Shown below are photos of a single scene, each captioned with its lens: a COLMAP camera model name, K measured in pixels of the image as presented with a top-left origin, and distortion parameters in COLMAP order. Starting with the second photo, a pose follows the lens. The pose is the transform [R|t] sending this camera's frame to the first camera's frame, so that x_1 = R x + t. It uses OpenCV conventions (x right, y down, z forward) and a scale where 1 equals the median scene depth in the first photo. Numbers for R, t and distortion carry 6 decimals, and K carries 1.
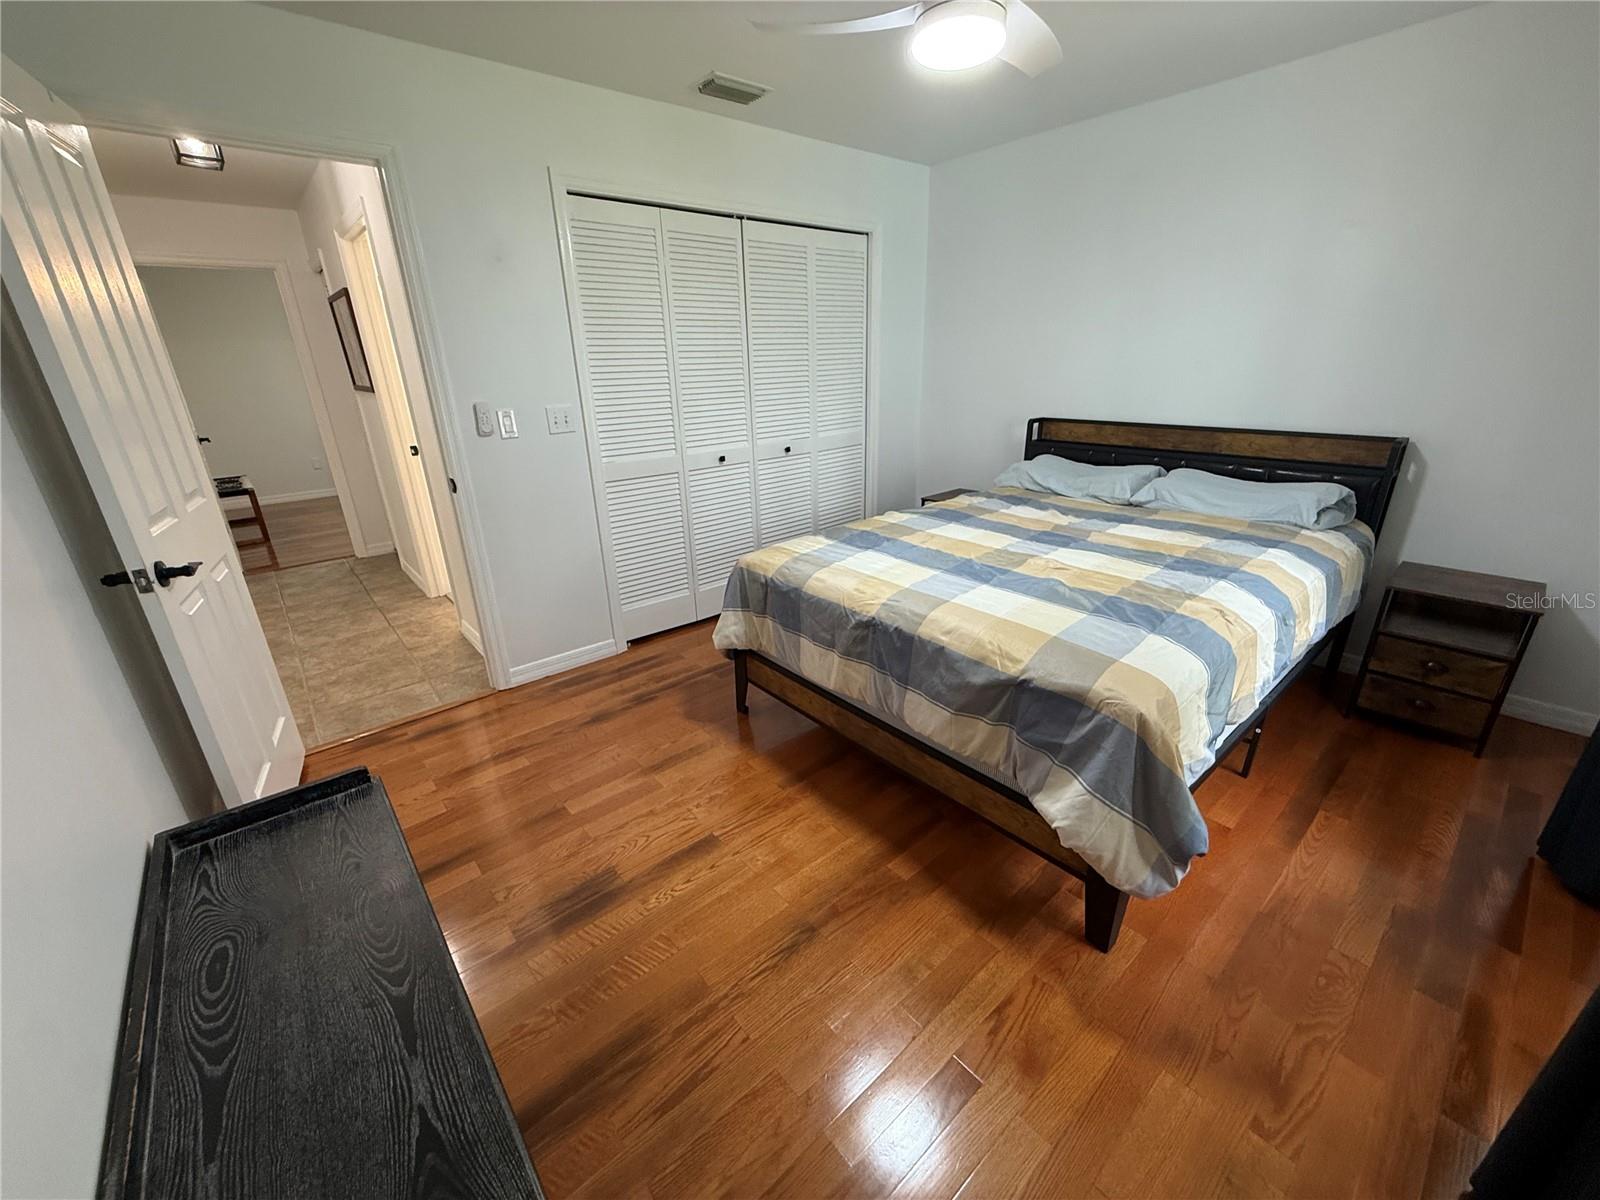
lens RADIAL K [[640.8, 0, 795.0], [0, 640.8, 600.5], [0, 0, 1]] dist [-0.000472, 0.000590]
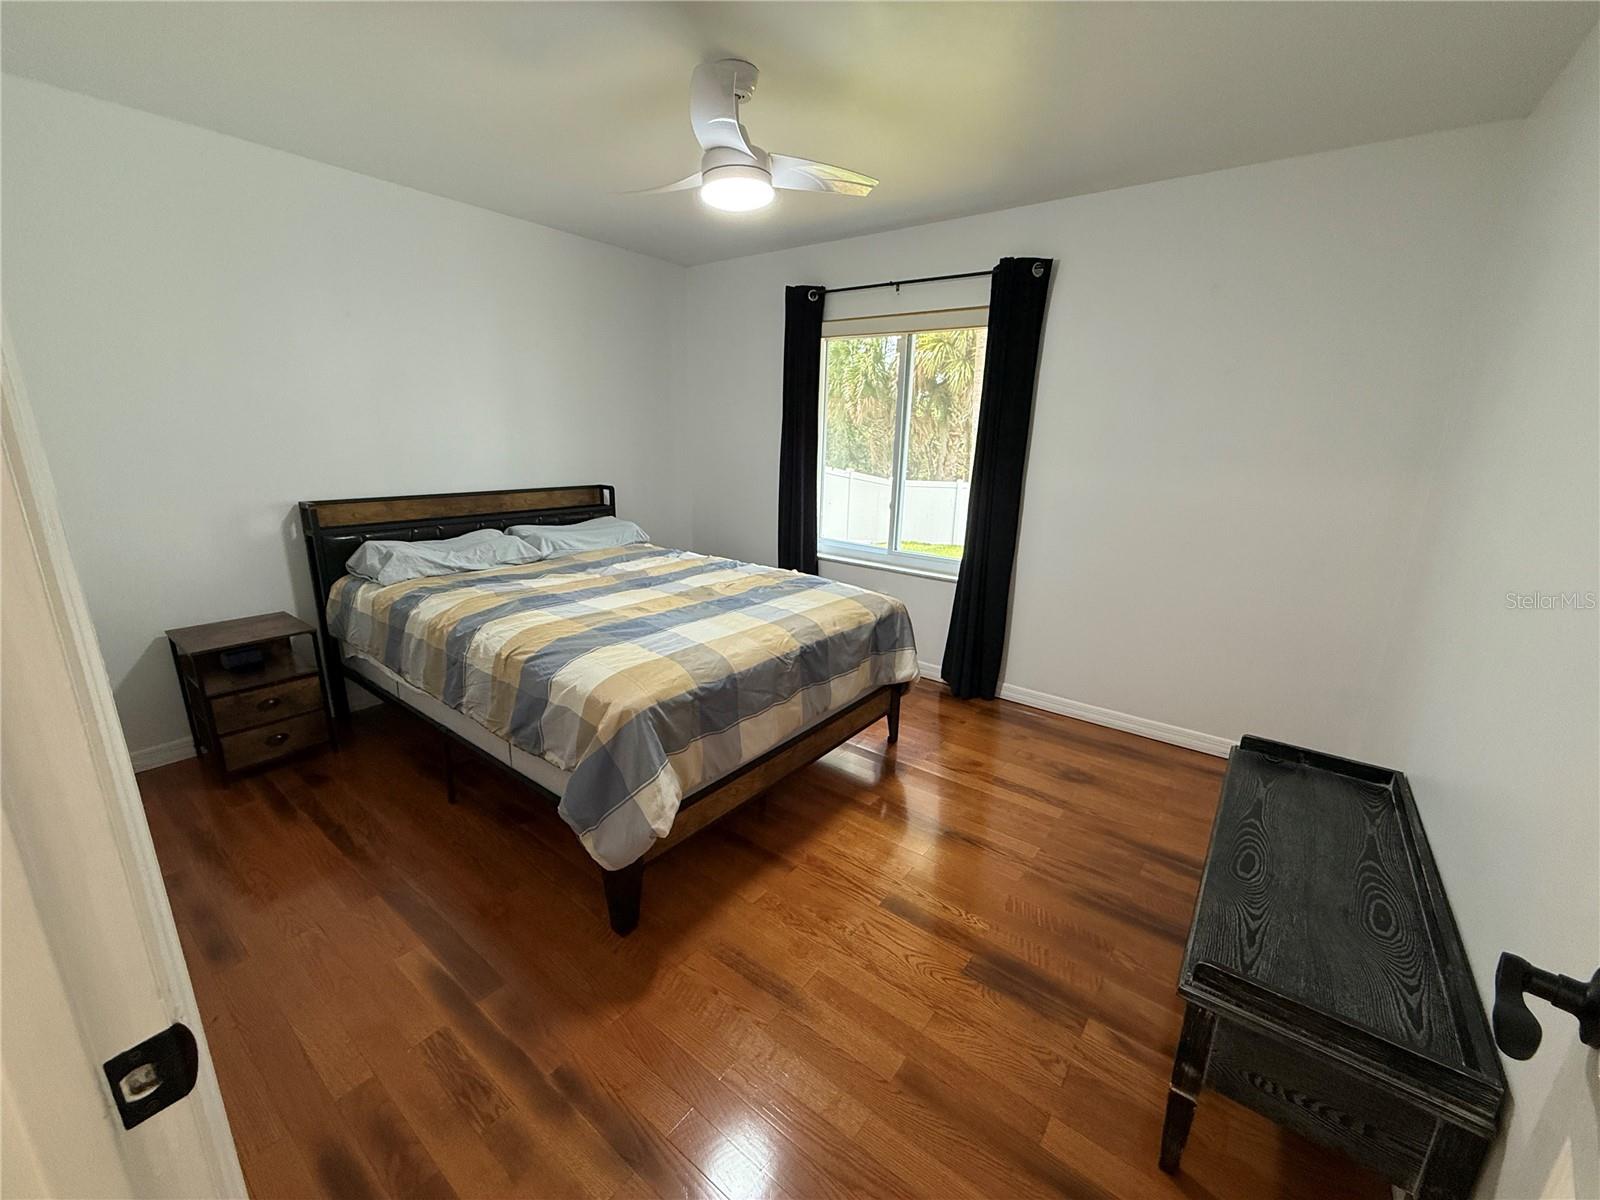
lens RADIAL K [[640.8, 0, 795.0], [0, 640.8, 600.5], [0, 0, 1]] dist [-0.000472, 0.000590]
pose [[-0.212677, -0.230373, 0.949577, -0.839534], [0.332255, 0.896852, 0.291997, -0.343202], [-0.918899, 0.377603, -0.114197, 0.967716]]
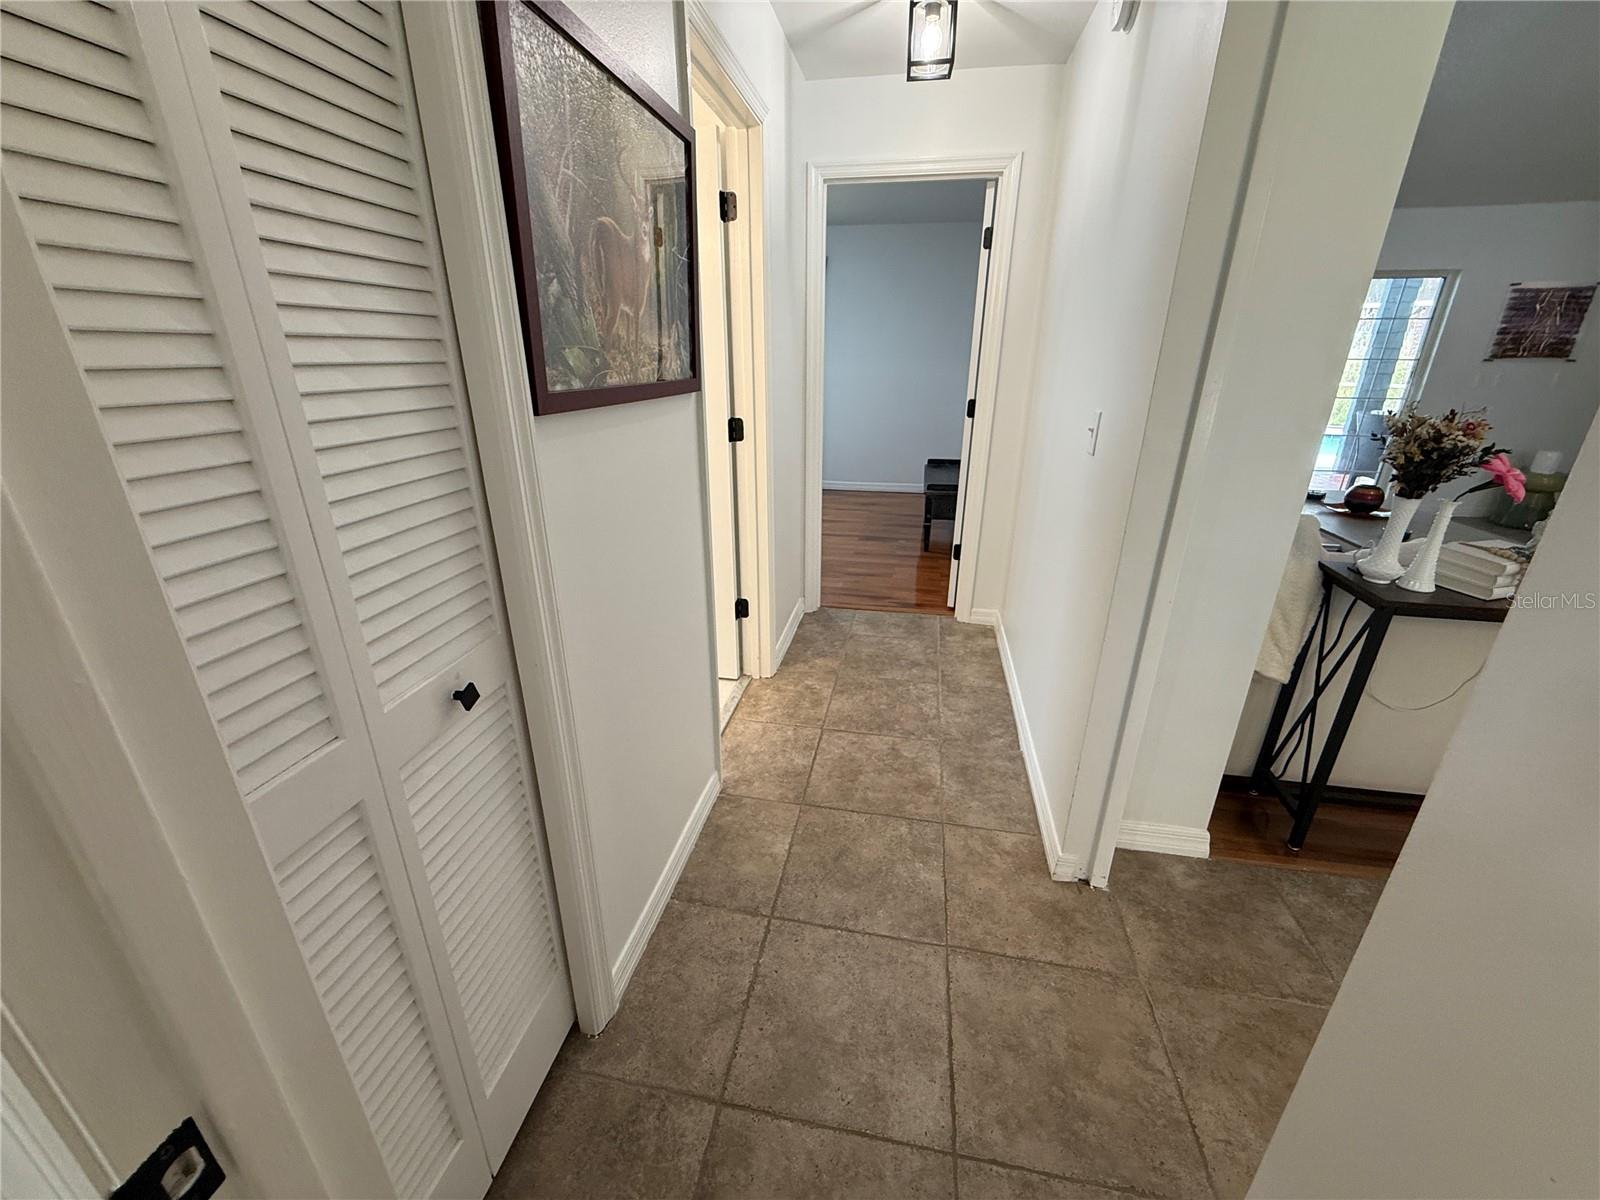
lens RADIAL K [[640.8, 0, 795.0], [0, 640.8, 600.5], [0, 0, 1]] dist [-0.000472, 0.000590]
pose [[-0.625313, -0.261692, 0.735188, -1.840489], [0.292162, 0.795074, 0.531506, -0.744652], [-0.723620, 0.547152, -0.420713, 2.114032]]
